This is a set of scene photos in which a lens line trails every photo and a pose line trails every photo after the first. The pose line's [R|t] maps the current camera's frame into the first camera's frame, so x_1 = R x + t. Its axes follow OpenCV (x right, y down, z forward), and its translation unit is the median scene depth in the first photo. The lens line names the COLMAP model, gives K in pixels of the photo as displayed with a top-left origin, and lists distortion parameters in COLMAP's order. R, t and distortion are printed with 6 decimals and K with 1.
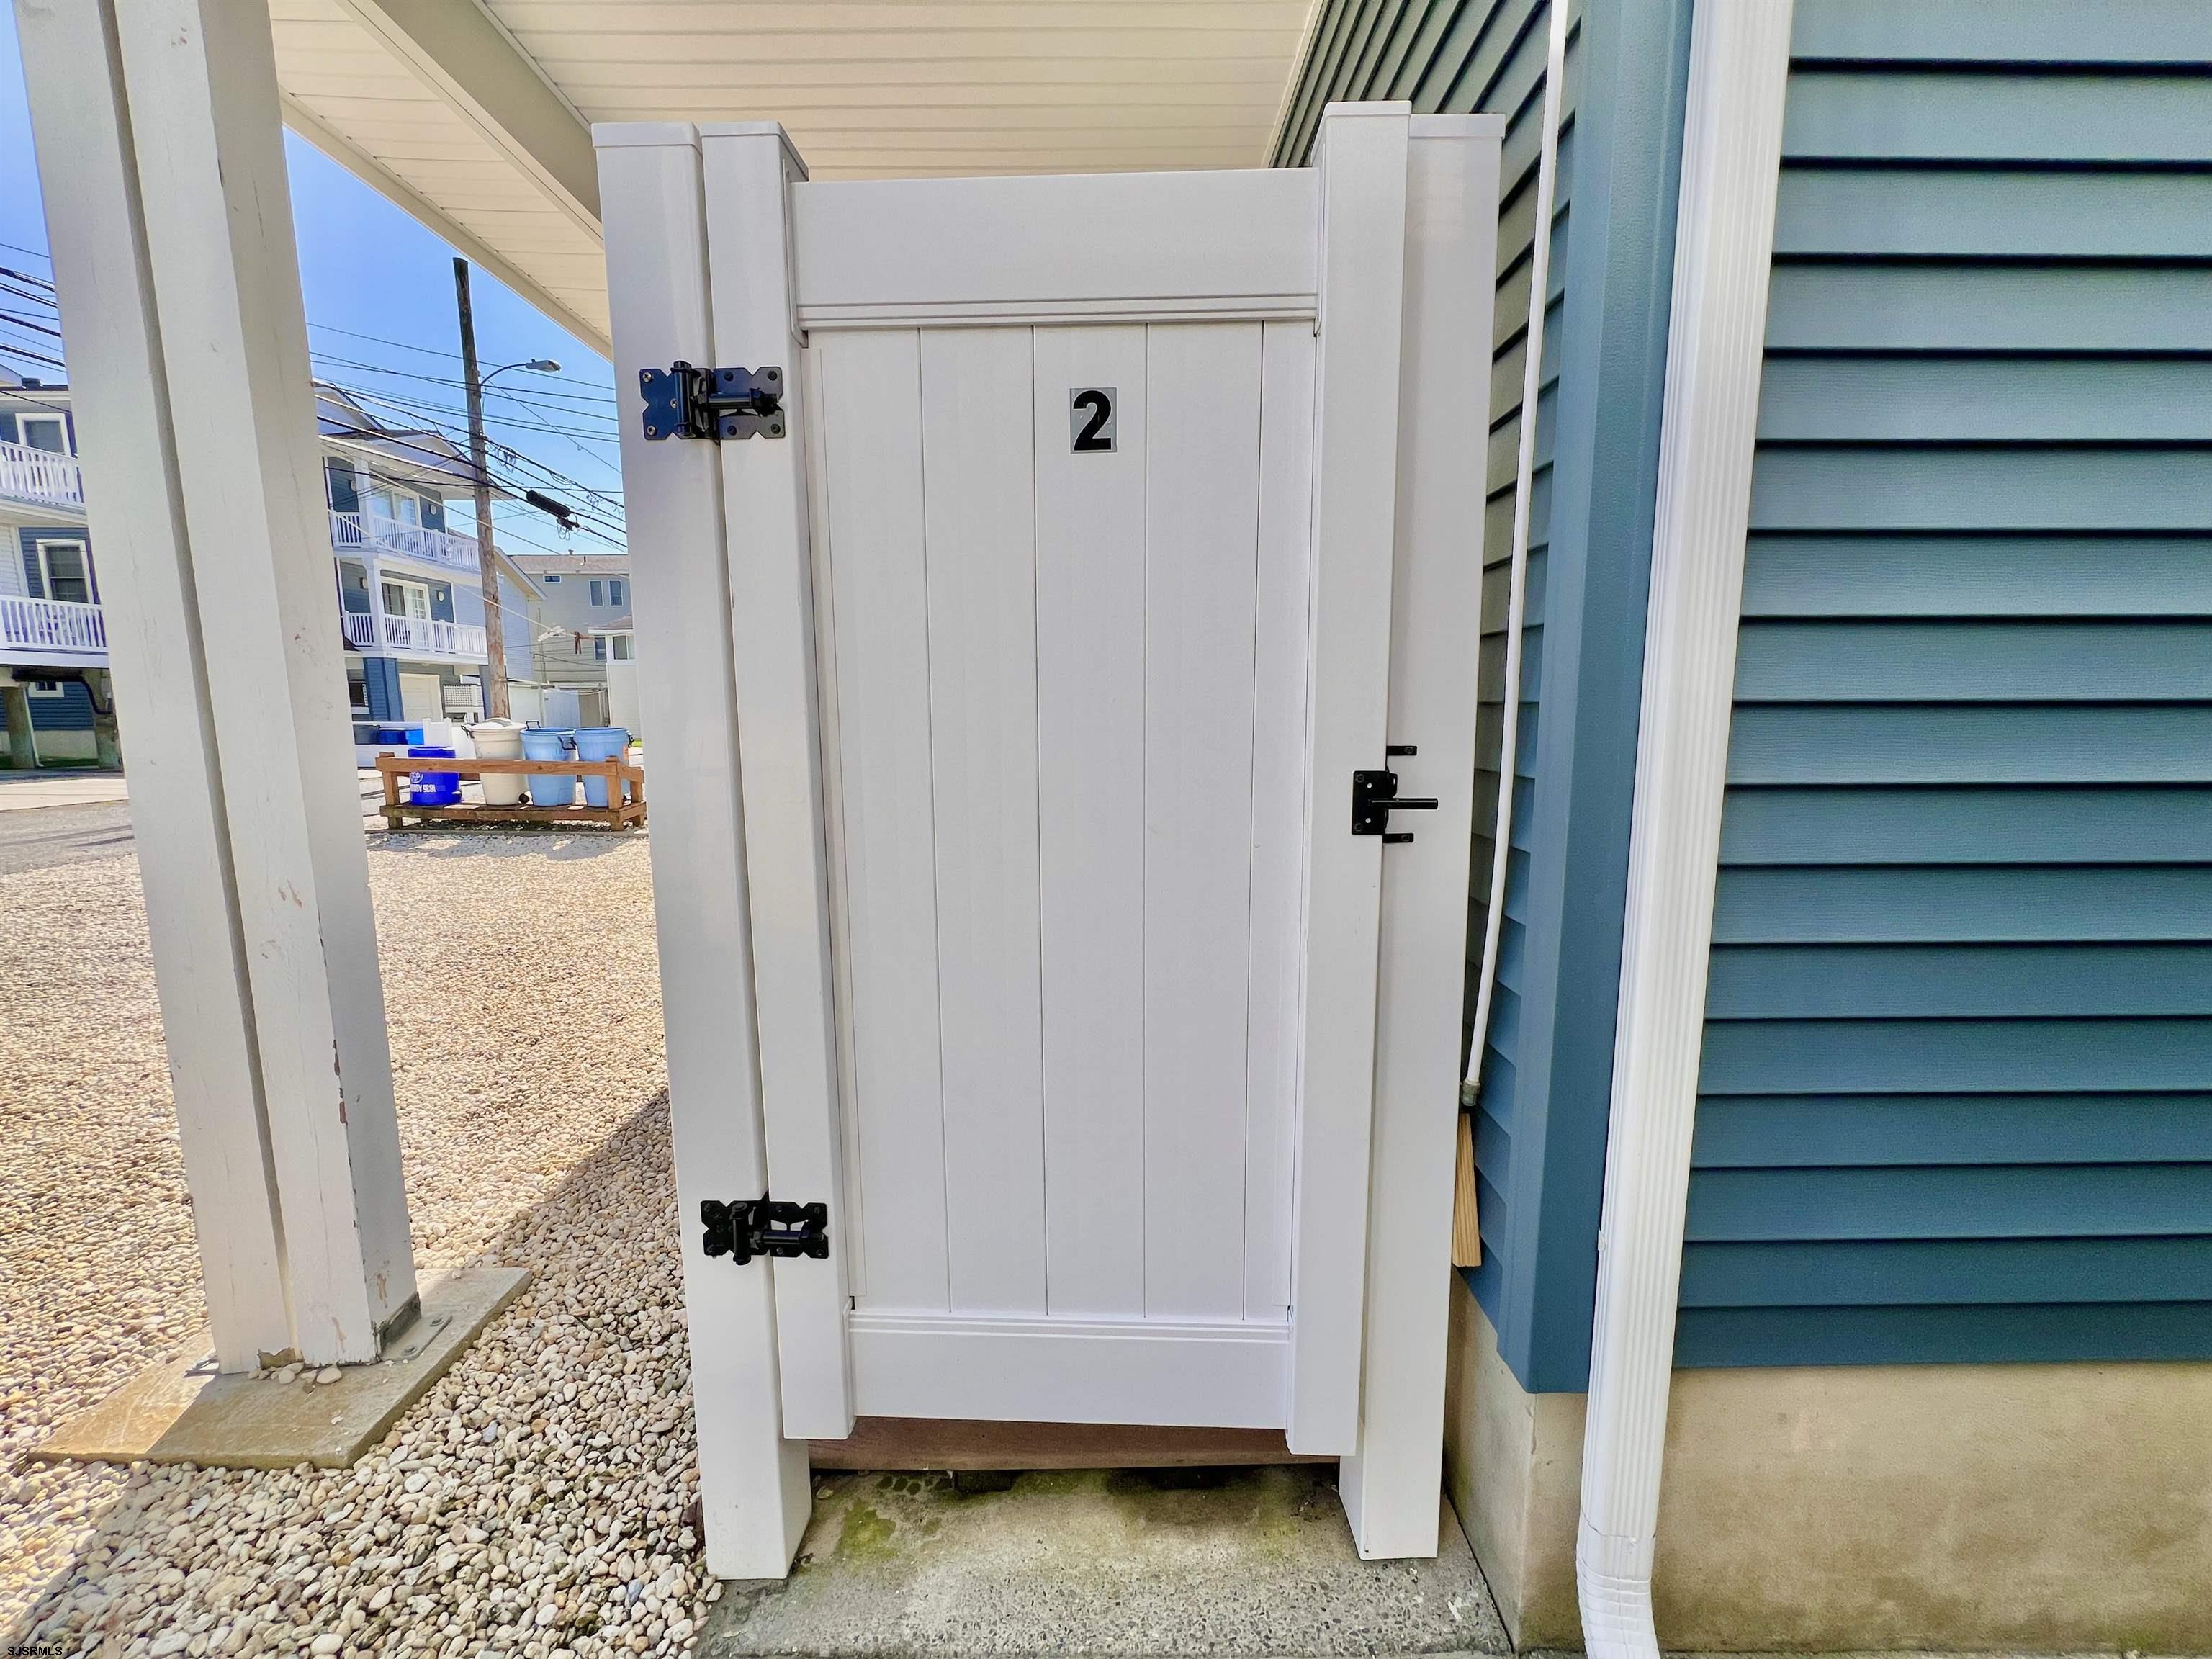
lens RADIAL K [[886.4, 0, 1103.6], [0, 886.4, 827.9], [0, 0, 1]] dist [-0.002148, 0.000420]
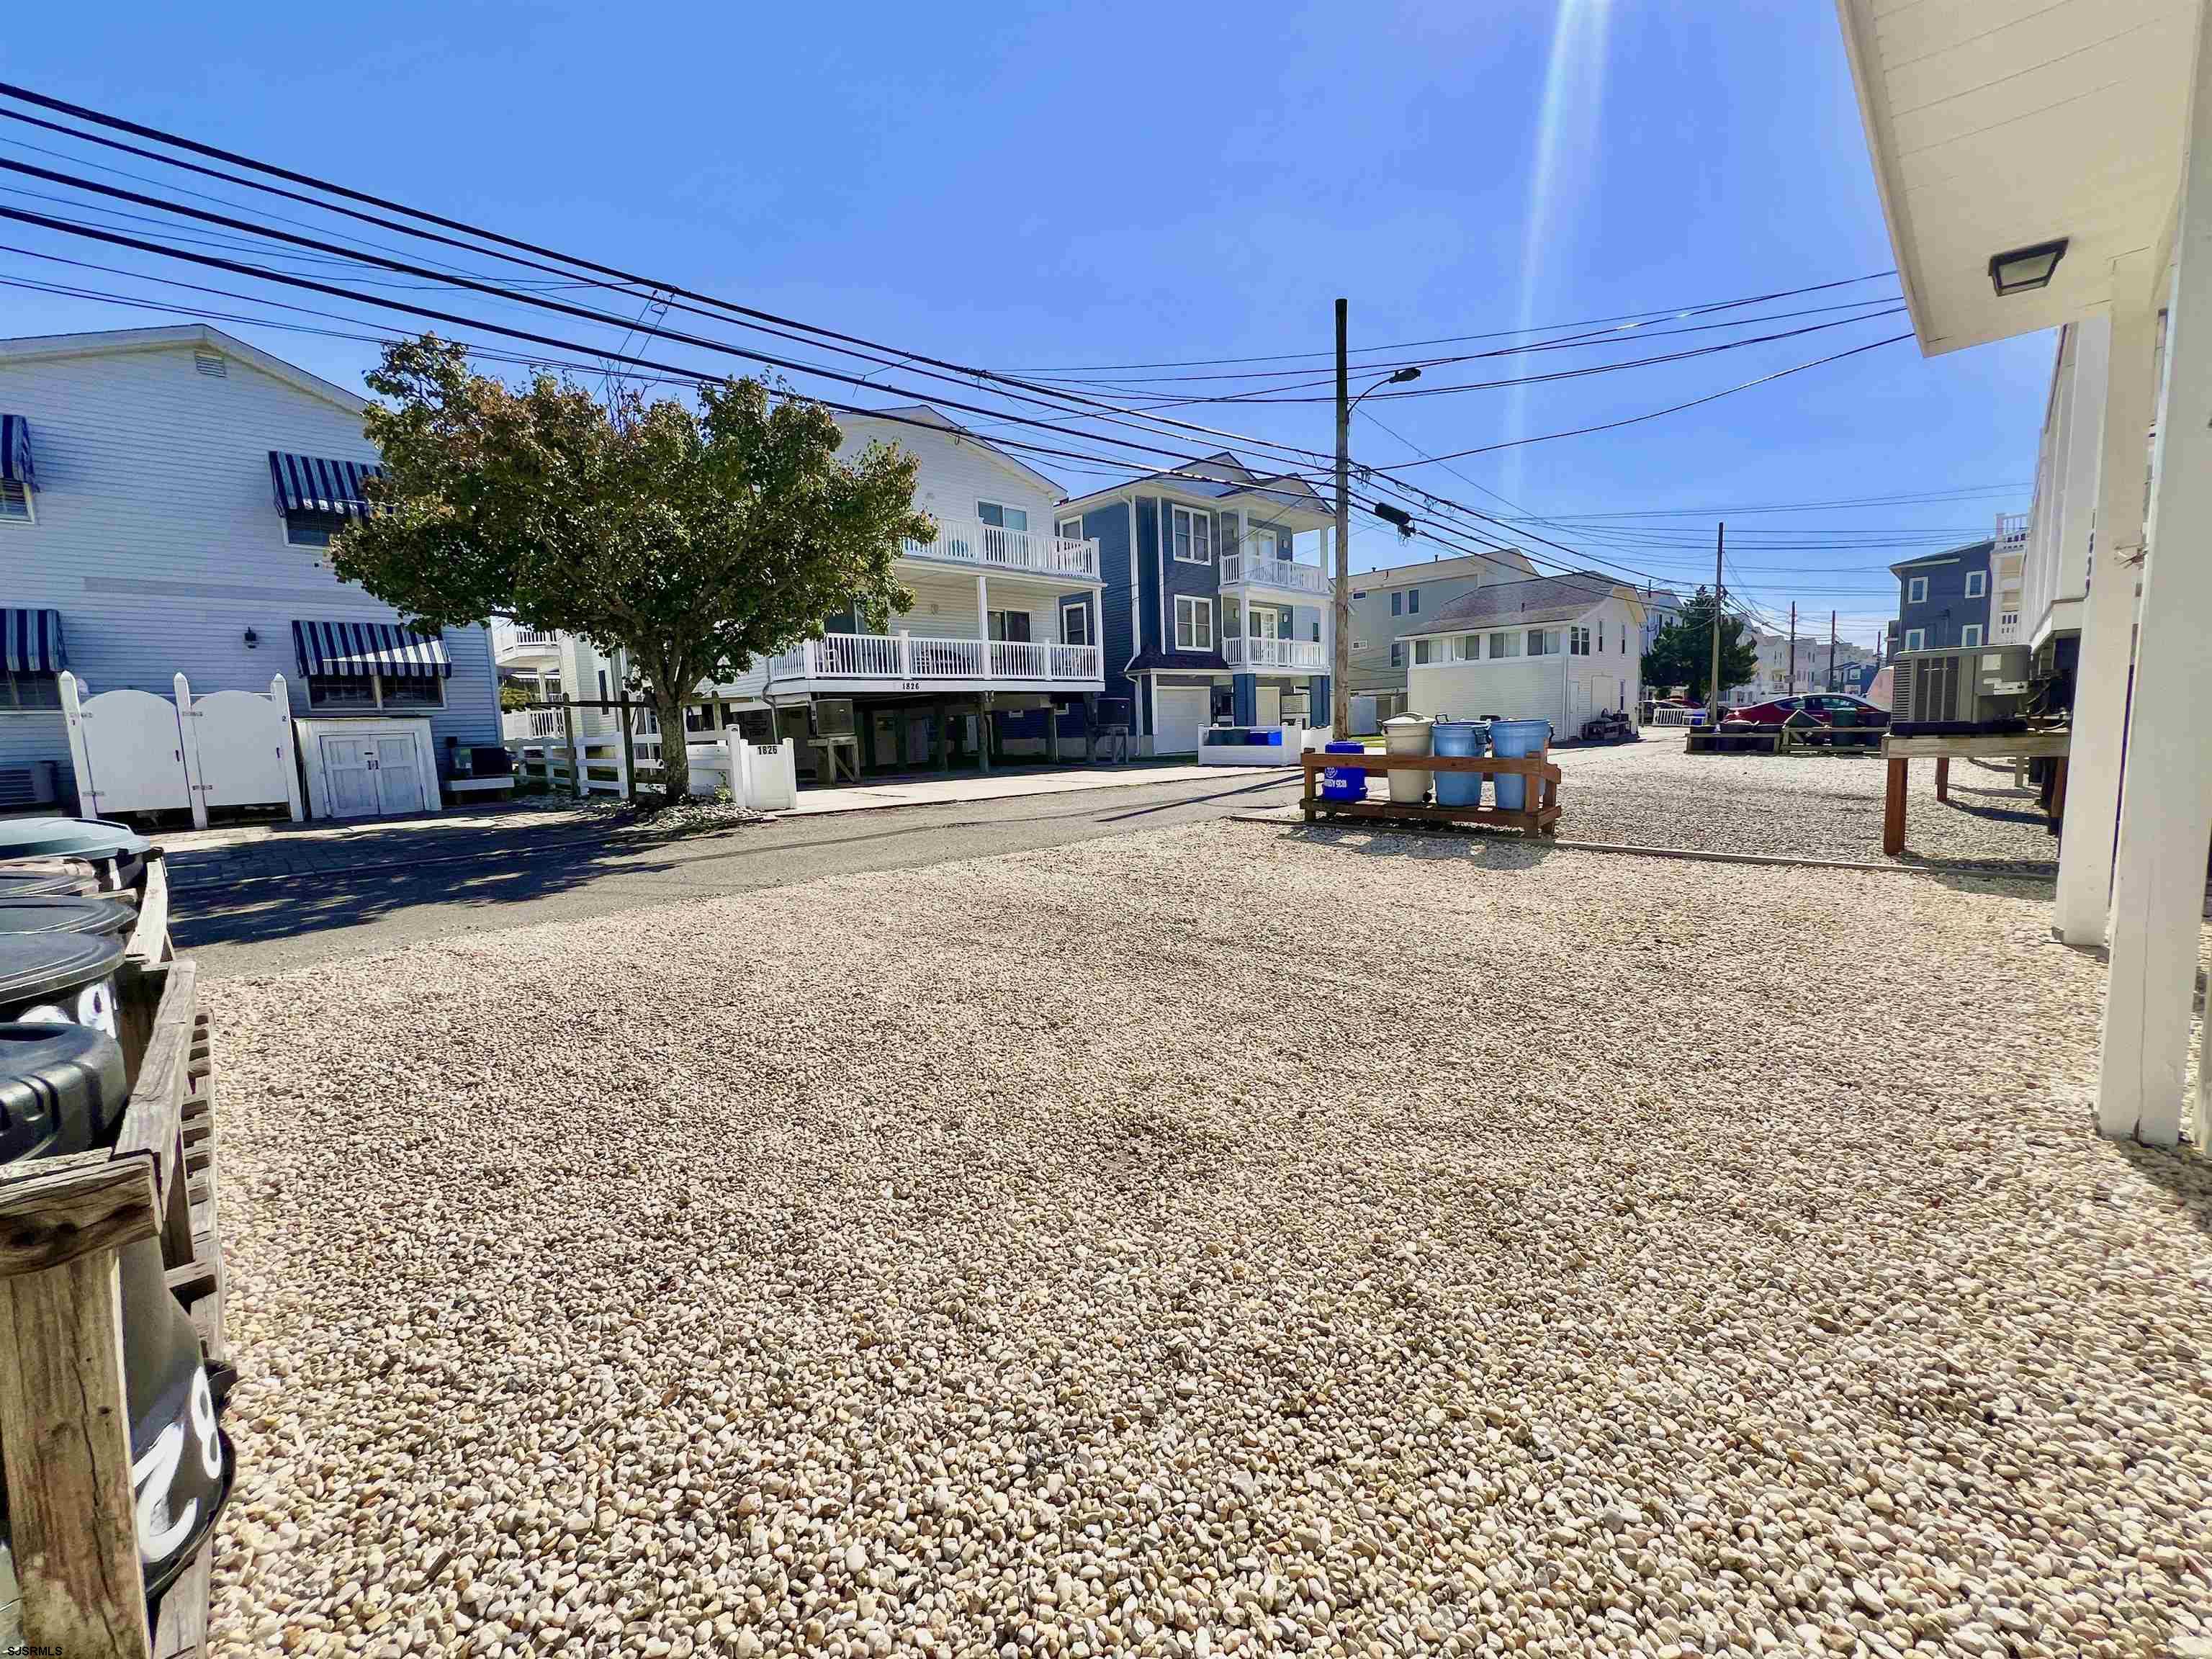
lens RADIAL K [[885.3, 0, 1101.4], [0, 885.3, 826.6], [0, 0, 1]] dist [-0.000929, 0.000616]
pose [[0.695298, 0.059975, -0.716215, -0.162595], [-0.064049, 0.997718, 0.021370, 0.000437], [0.715862, 0.031015, 0.697552, 0.068851]]
